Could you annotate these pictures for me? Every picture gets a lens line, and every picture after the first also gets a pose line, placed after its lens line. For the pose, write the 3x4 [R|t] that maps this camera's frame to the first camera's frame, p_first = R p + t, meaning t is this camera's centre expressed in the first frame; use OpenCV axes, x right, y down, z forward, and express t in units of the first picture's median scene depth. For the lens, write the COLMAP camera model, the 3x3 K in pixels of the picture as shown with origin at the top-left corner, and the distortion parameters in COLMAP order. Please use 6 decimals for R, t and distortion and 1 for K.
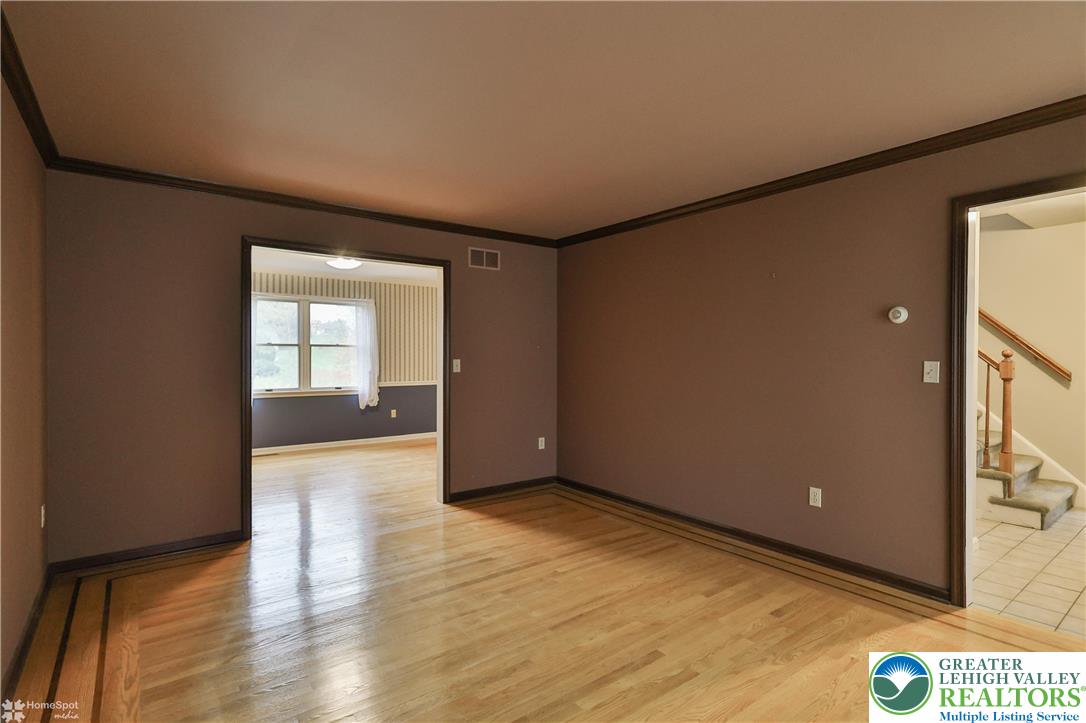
lens RADIAL K [[545.1, 0, 547.6], [0, 545.1, 361.3], [0, 0, 1]] dist [-0.004876, 0.000013]
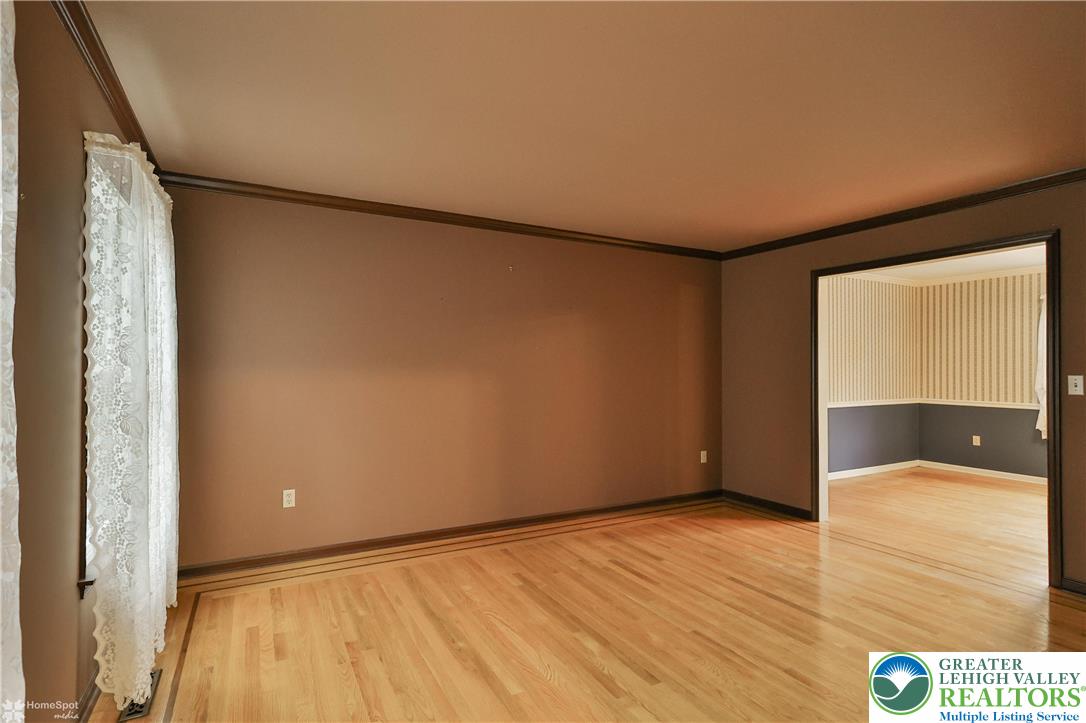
lens RADIAL K [[545.1, 0, 546.5], [0, 545.1, 364.8], [0, 0, 1]] dist [-0.004876, 0.000013]
pose [[-0.156861, -0.001907, -0.987619, 0.693983], [-0.004345, 0.999990, -0.001241, -0.014689], [0.987611, 0.004097, -0.156868, 0.558921]]
